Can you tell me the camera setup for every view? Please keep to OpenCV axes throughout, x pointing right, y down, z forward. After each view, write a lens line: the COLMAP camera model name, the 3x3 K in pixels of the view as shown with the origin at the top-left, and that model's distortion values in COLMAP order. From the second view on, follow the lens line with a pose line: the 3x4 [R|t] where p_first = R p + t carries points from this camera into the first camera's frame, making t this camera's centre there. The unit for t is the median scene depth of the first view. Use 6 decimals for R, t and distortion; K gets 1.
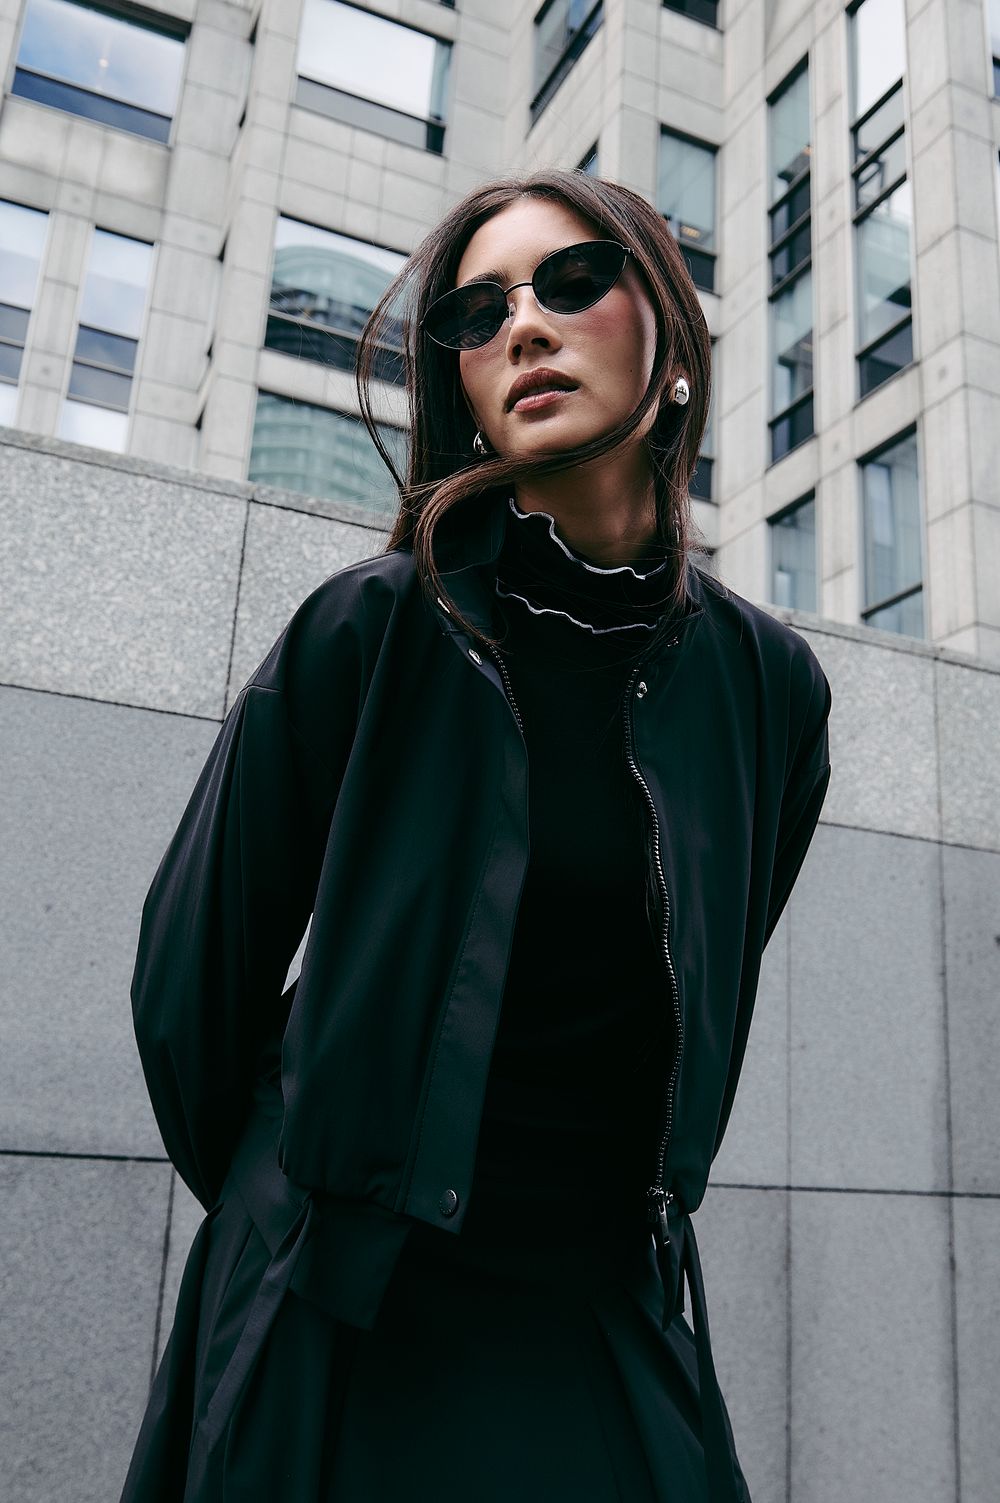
lens RADIAL K [[1279.9, 0, 481.4], [0, 1279.9, 793.4], [0, 0, 1]] dist [-0.032232, -0.001024]
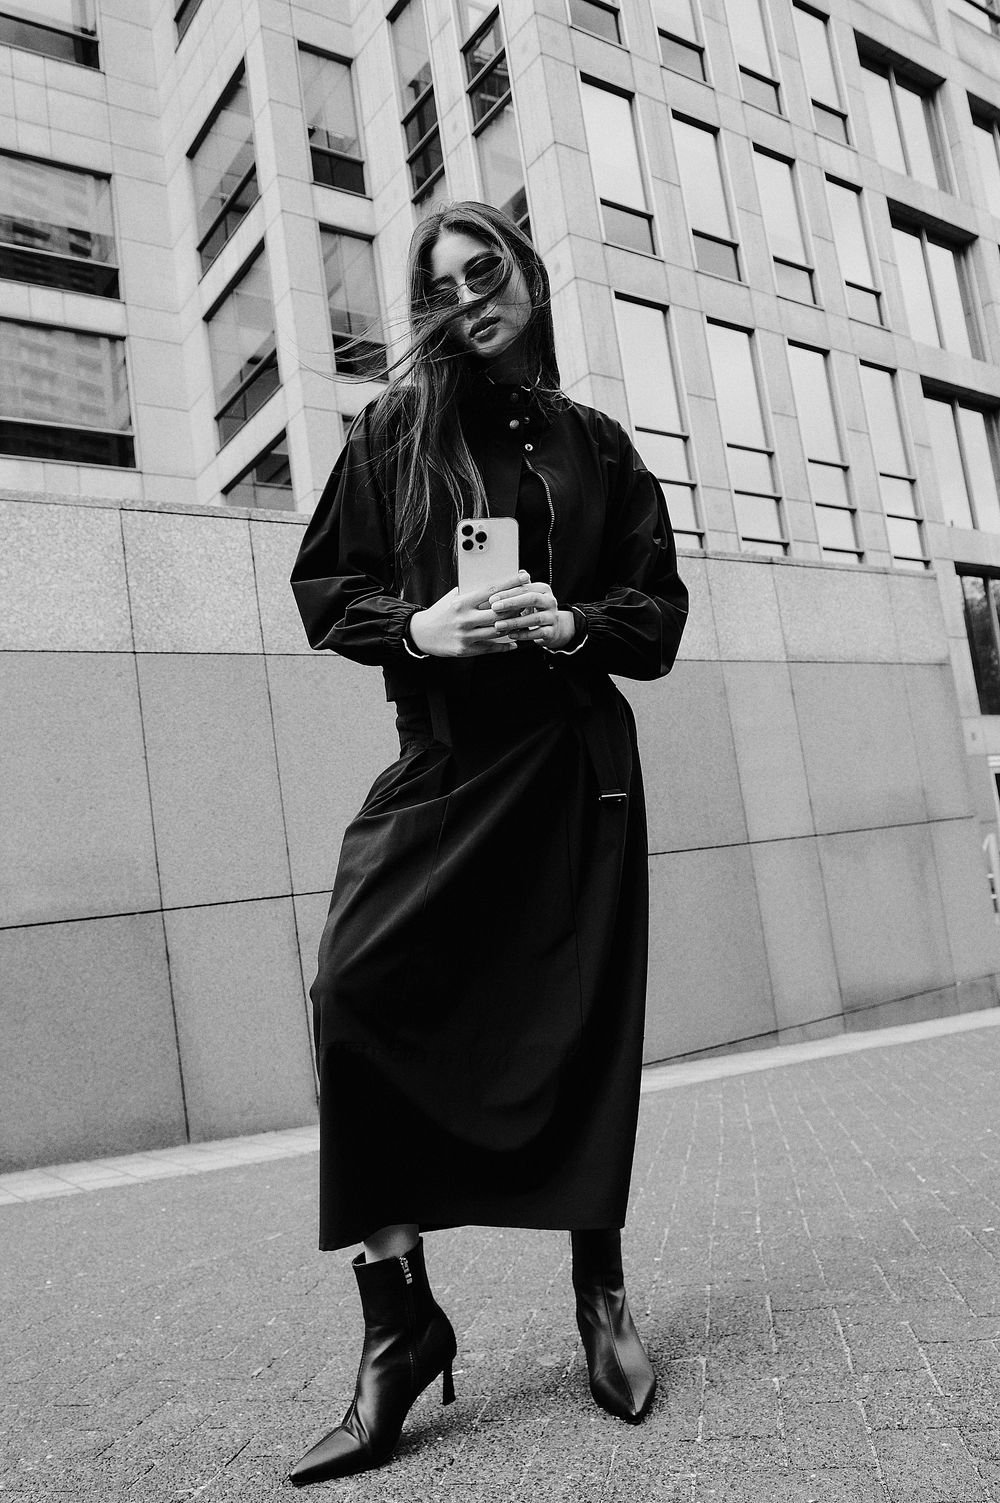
lens RADIAL K [[1132.5, 0, 499.9], [0, 1132.5, 753.8], [0, 0, 1]] dist [0.000737, 0.001592]
pose [[0.960928, -0.161186, 0.225027, -0.096970], [0.134404, 0.982396, 0.129744, -0.052179], [-0.241979, -0.094430, 0.965676, -0.508035]]
